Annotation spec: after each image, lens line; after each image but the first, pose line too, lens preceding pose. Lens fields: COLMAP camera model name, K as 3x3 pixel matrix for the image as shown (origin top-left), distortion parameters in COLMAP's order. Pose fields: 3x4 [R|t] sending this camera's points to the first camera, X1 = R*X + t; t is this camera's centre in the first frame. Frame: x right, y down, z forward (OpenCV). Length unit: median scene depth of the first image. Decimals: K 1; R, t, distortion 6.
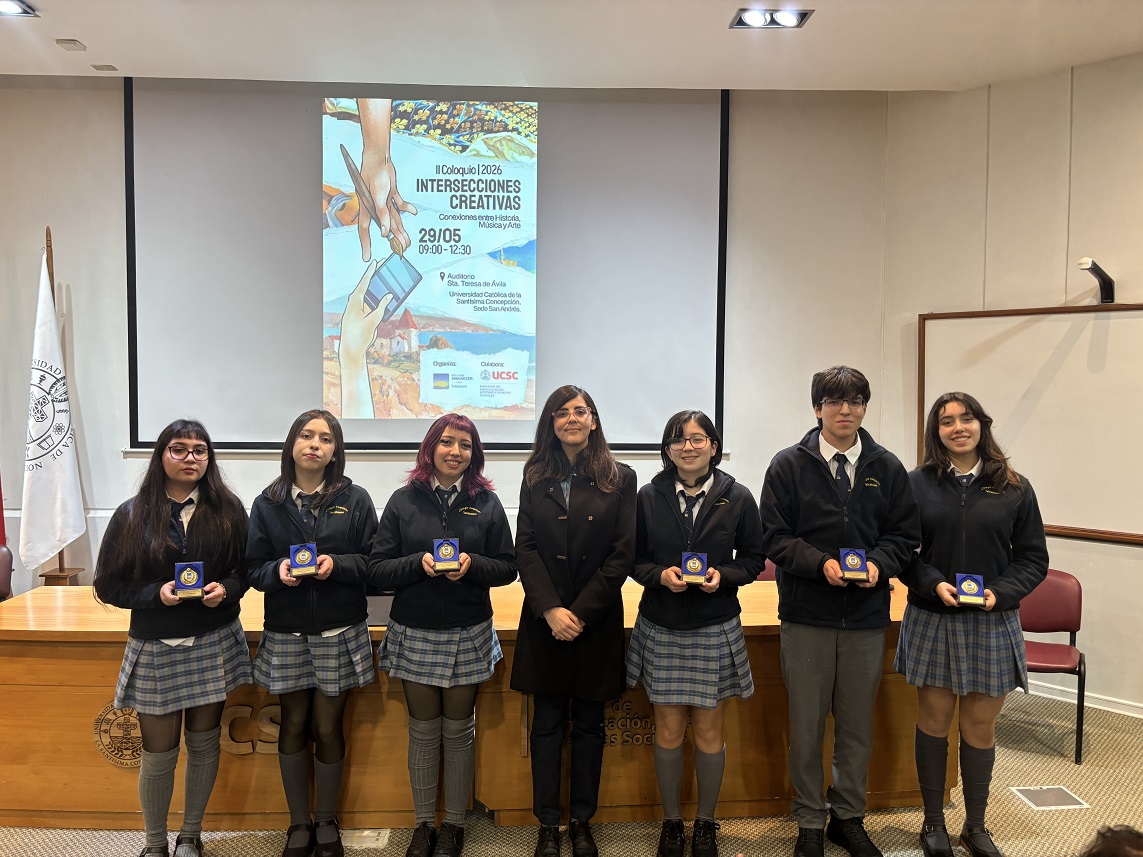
lens RADIAL K [[905.1, 0, 573.7], [0, 905.1, 397.4], [0, 0, 1]] dist [0.007042, -0.001636]
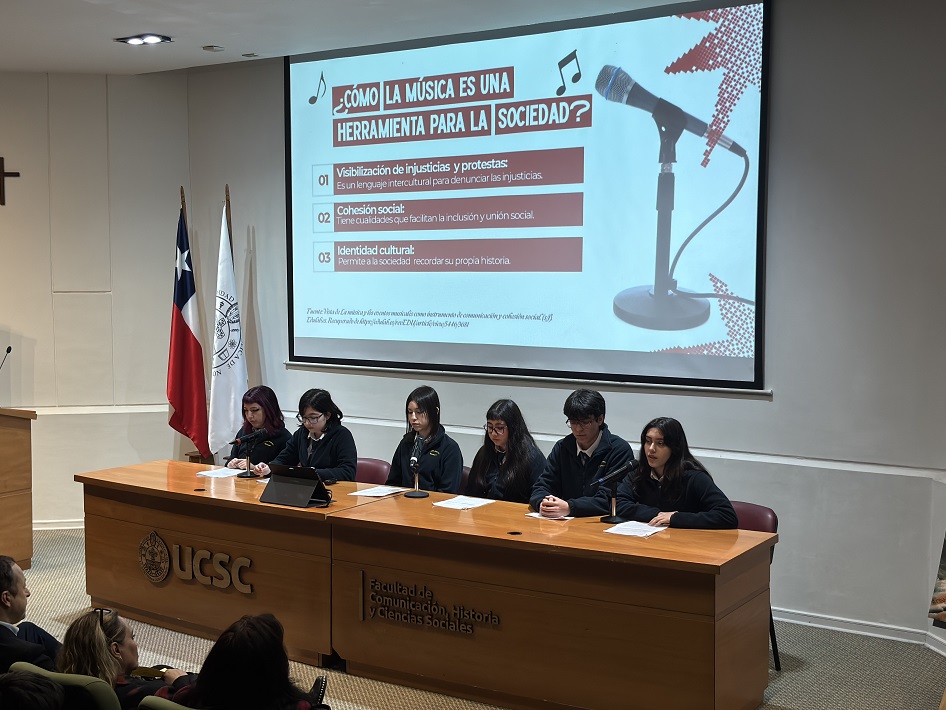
lens RADIAL K [[1230.5, 0, 473.0], [0, 1230.5, 355.0], [0, 0, 1]] dist [0.108322, -0.224460]
pose [[0.799209, 0.036981, -0.599914, 0.689268], [-0.005879, 0.998539, 0.053723, -0.041932], [0.601024, -0.039409, 0.798259, -0.169241]]
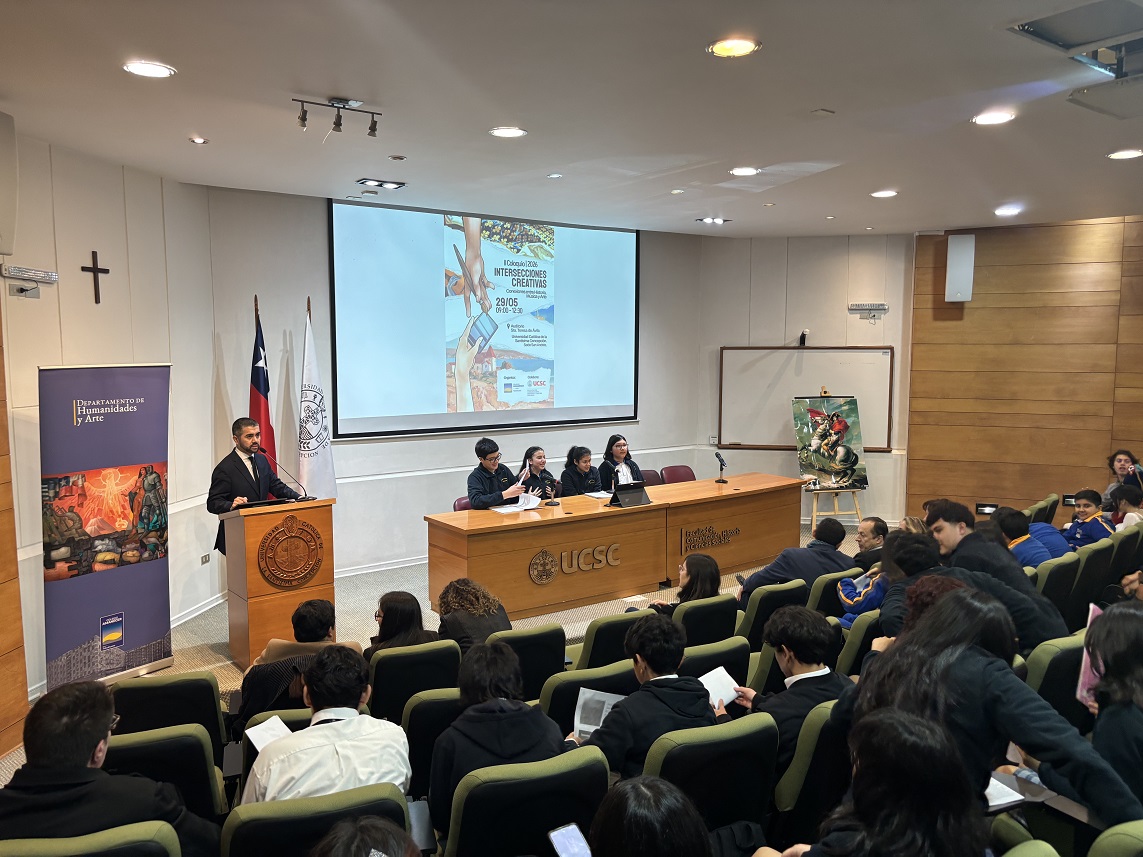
lens RADIAL K [[872.9, 0, 575.3], [0, 872.9, 424.4], [0, 0, 1]] dist [0.038088, -0.001409]
pose [[0.833910, -0.056501, 0.549000, -0.954553], [0.014021, 0.996594, 0.081268, -0.081818], [-0.551722, -0.060073, 0.831862, -0.446665]]
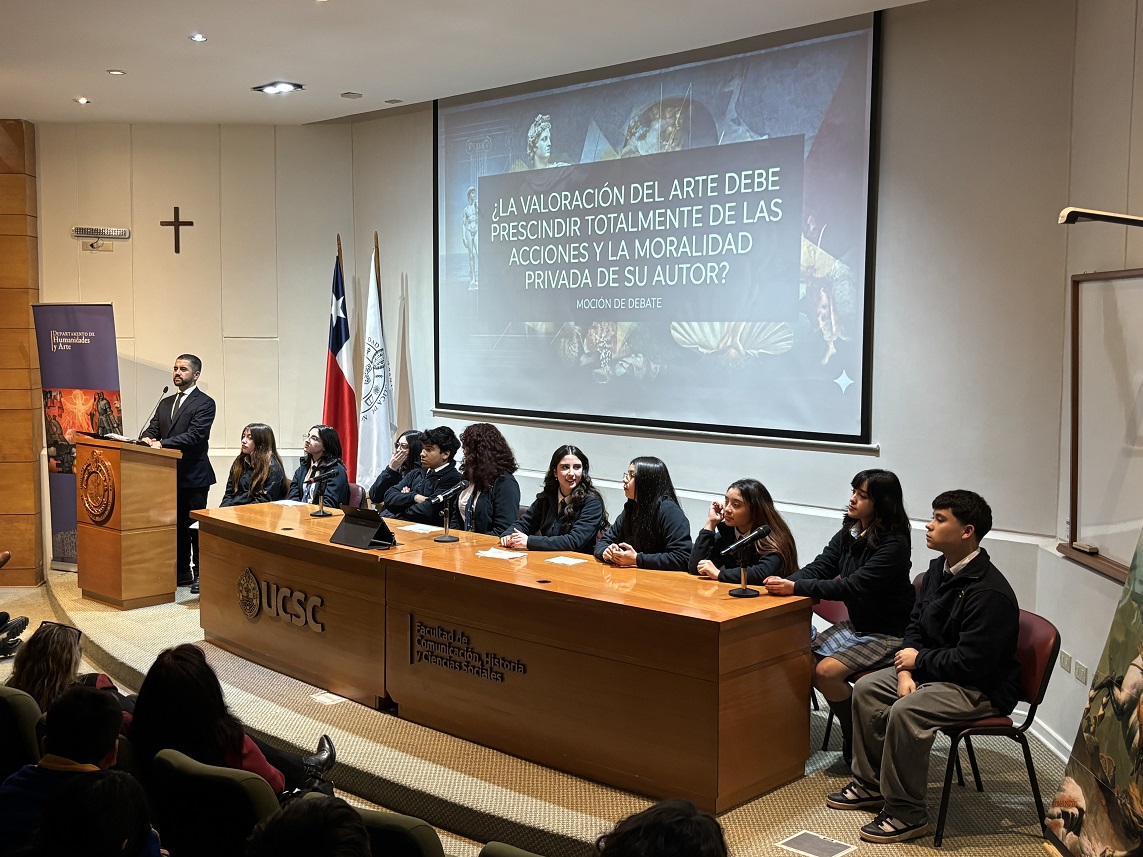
lens RADIAL K [[1261.0, 0, 555.3], [0, 1261.0, 417.7], [0, 0, 1]] dist [0.187464, -0.532245]
pose [[0.666551, 0.052510, -0.743608, 0.865662], [-0.015360, 0.998272, 0.056725, -0.029380], [0.745302, -0.026388, 0.666205, -0.007183]]
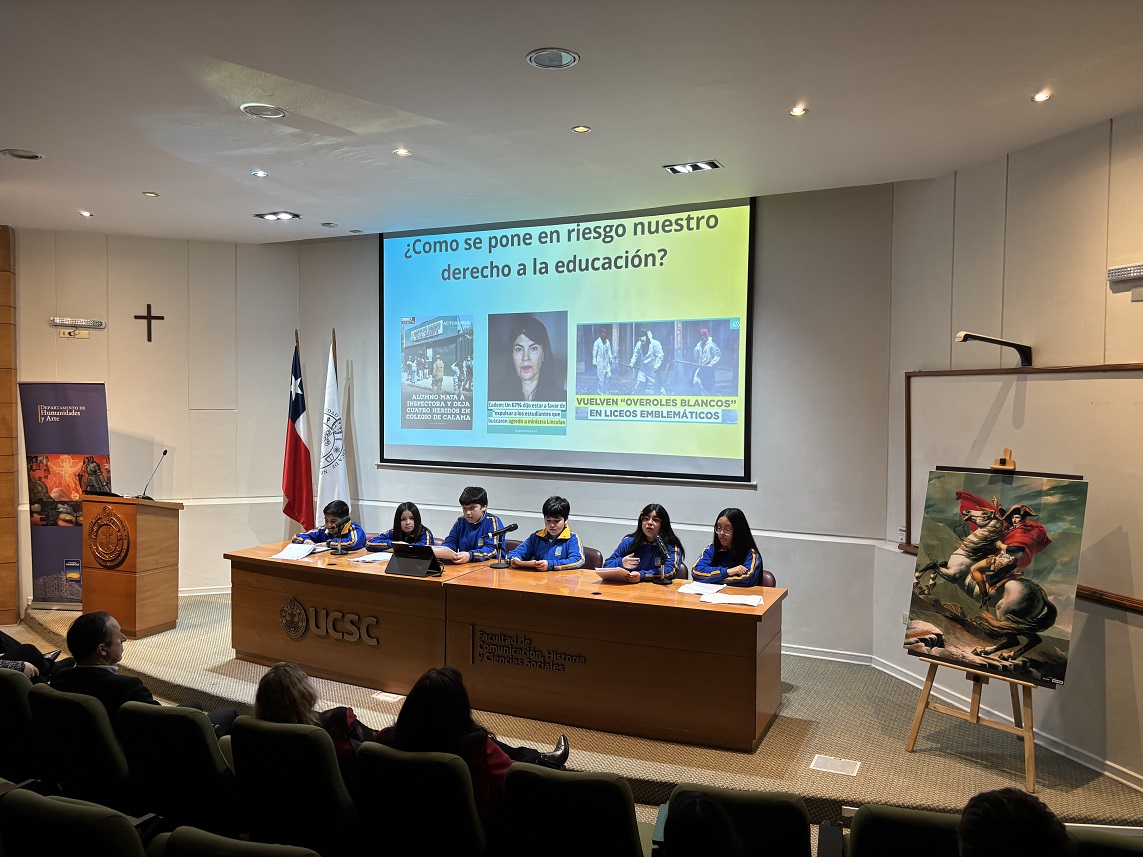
lens RADIAL K [[872.9, 0, 575.3], [0, 872.9, 424.4], [0, 0, 1]] dist [0.038088, -0.001409]
pose [[0.876493, 0.016855, -0.481119, 0.544050], [-0.010790, 0.999824, 0.015369, -0.038282], [0.481293, -0.008280, 0.876520, -0.181577]]
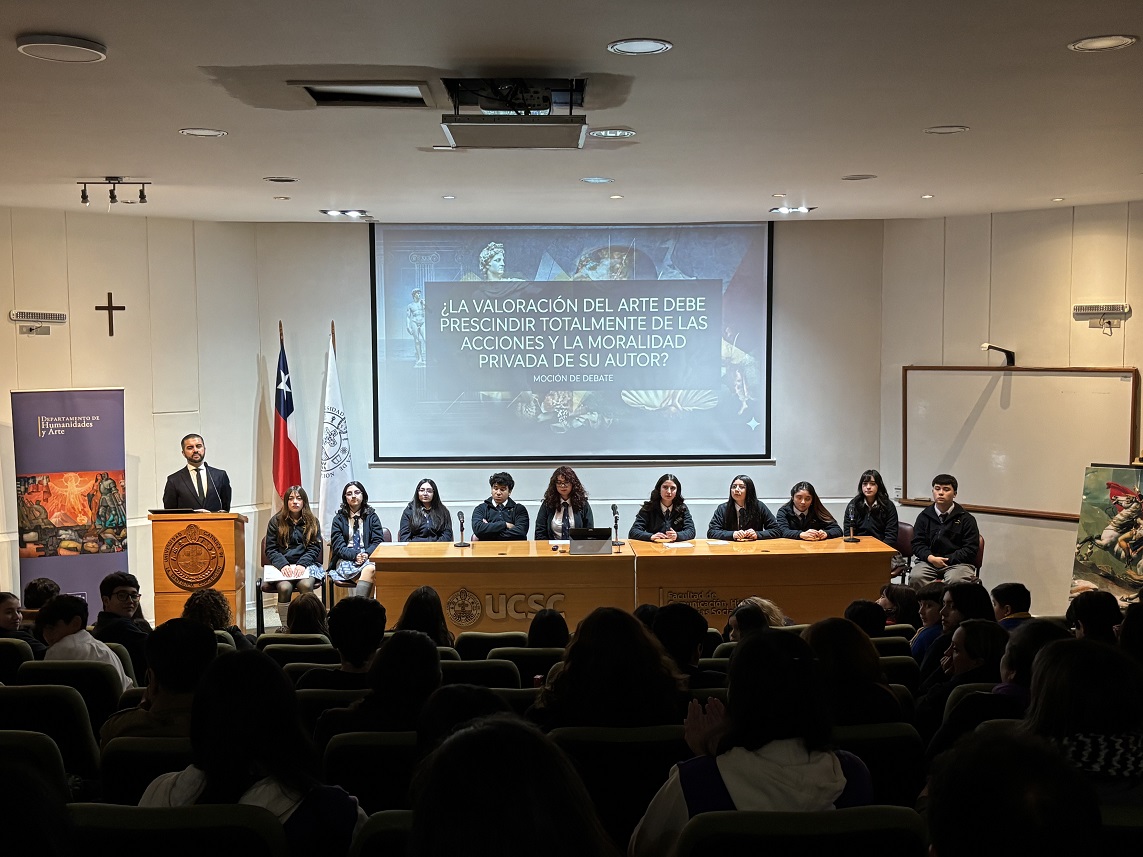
lens RADIAL K [[1250.6, 0, 571.5], [0, 1250.6, 428.5], [0, 0, 1]] dist [0.173651, -0.506333]
pose [[0.999796, -0.010490, -0.017289, -0.125745], [0.011394, 0.998526, 0.053072, -0.105569], [0.016707, -0.053258, 0.998441, -1.073897]]
